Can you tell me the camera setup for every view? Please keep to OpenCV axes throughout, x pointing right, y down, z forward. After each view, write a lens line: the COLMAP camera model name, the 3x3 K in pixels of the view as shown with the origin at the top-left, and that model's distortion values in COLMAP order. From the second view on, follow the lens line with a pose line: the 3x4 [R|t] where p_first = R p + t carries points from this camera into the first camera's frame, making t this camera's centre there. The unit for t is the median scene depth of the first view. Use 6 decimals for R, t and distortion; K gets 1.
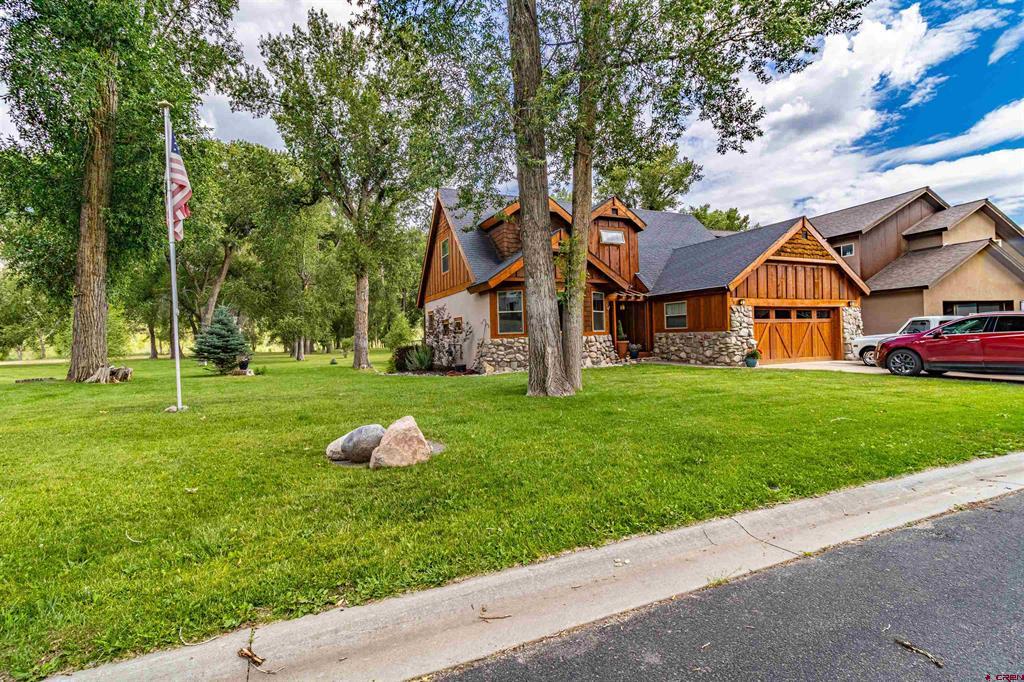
lens RADIAL K [[472.3, 0, 512.4], [0, 472.3, 339.9], [0, 0, 1]] dist [0.000828, 0.001694]
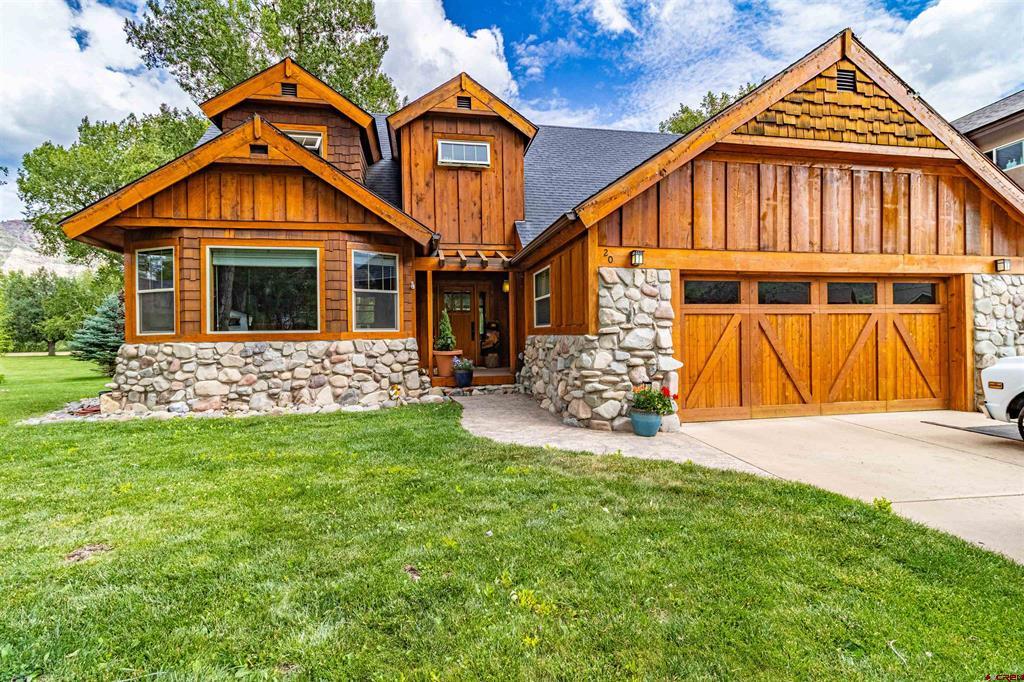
lens RADIAL K [[472.3, 0, 510.2], [0, 472.3, 339.6], [0, 0, 1]] dist [0.000828, 0.001694]
pose [[0.973005, 0.013471, -0.230391, 0.438591], [-0.011233, 0.999876, 0.011023, -0.016946], [0.230511, -0.008137, 0.973036, 0.559696]]
